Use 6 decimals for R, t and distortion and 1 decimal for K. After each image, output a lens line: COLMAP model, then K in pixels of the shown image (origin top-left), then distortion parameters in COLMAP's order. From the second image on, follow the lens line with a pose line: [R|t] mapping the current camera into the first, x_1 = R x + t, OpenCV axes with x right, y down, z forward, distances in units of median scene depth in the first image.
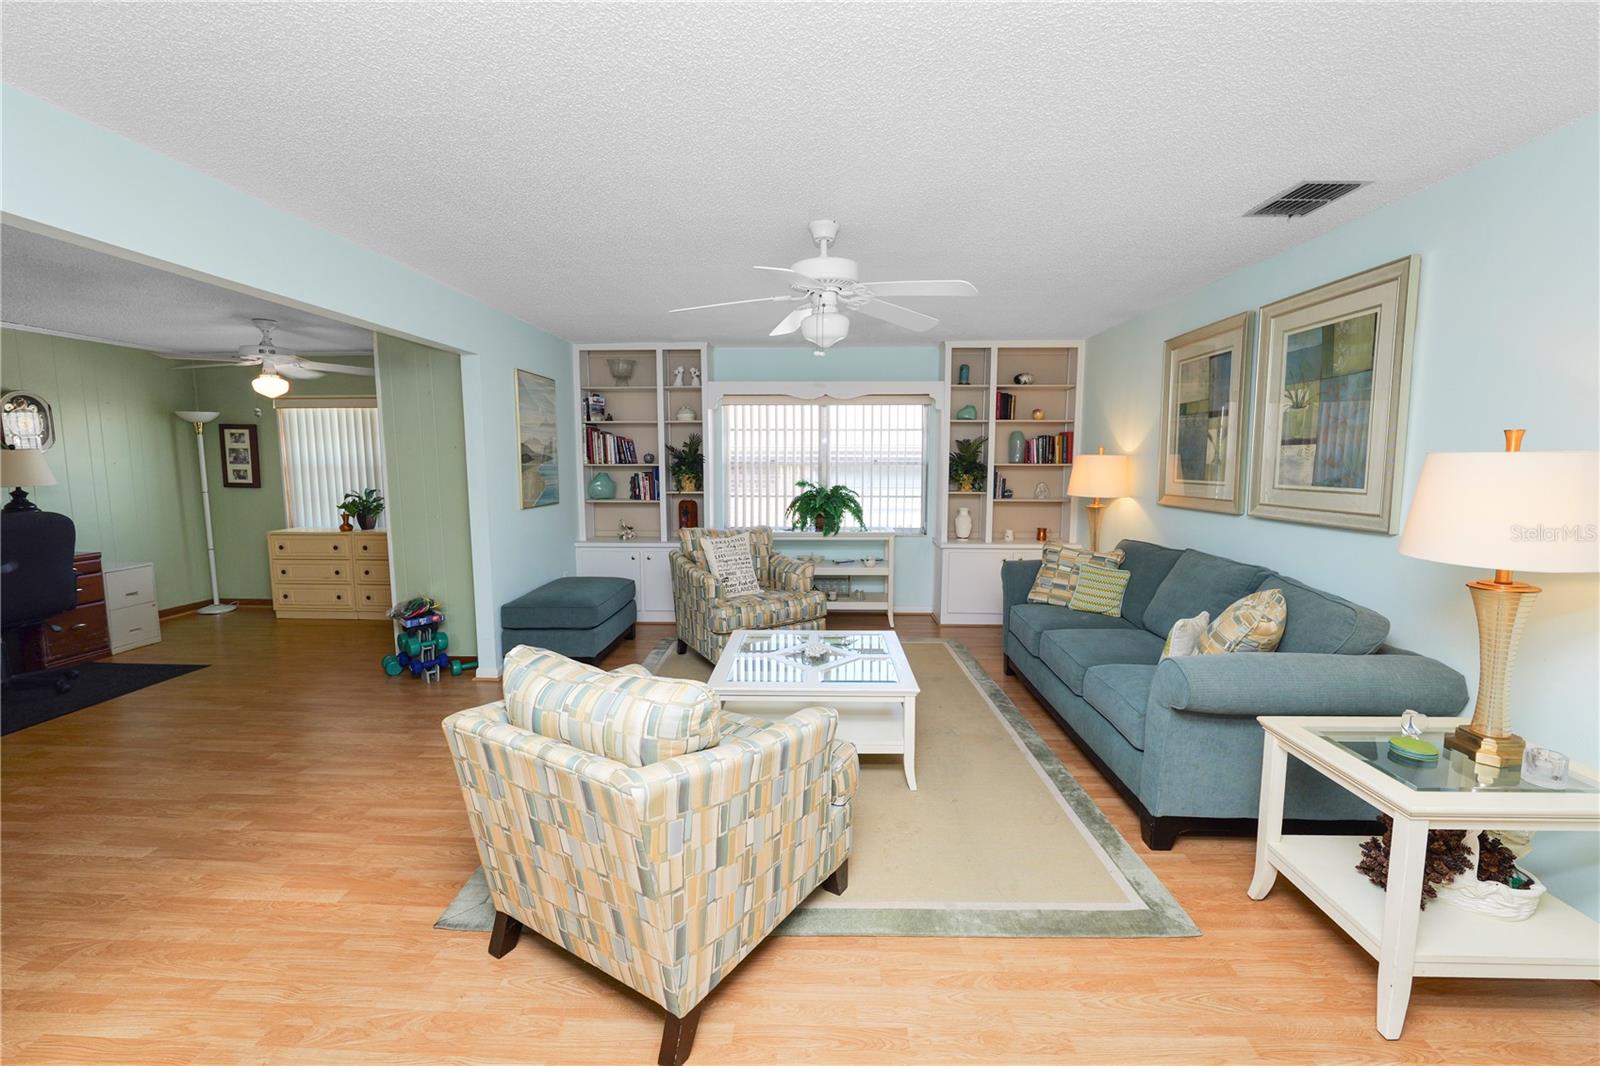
lens RADIAL K [[660.7, 0, 799.2], [0, 660.7, 519.7], [0, 0, 1]] dist [-0.001214, -0.000198]
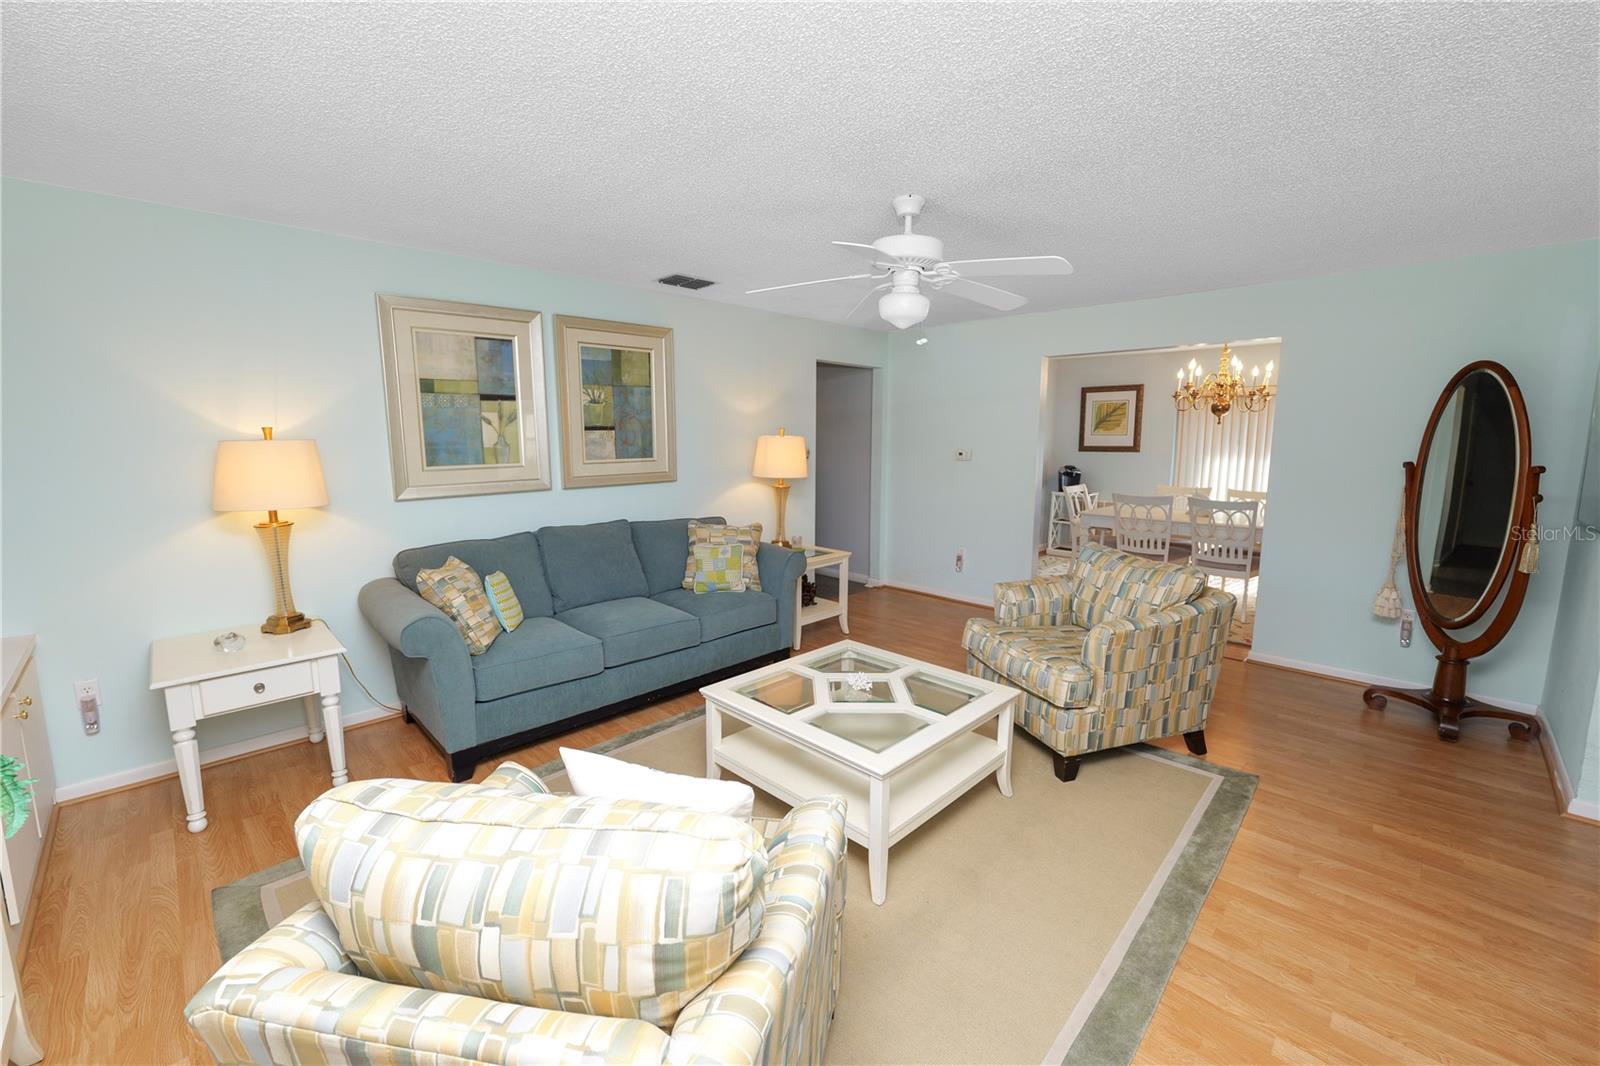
lens RADIAL K [[648.9, 0, 800.0], [0, 648.9, 533.0], [0, 0, 1]] dist [-0.000328, -0.000028]
pose [[-0.732139, -0.097353, 0.674162, -0.506080], [0.069831, 0.973791, 0.216458, -0.175602], [-0.677566, 0.205554, -0.706152, 1.782237]]
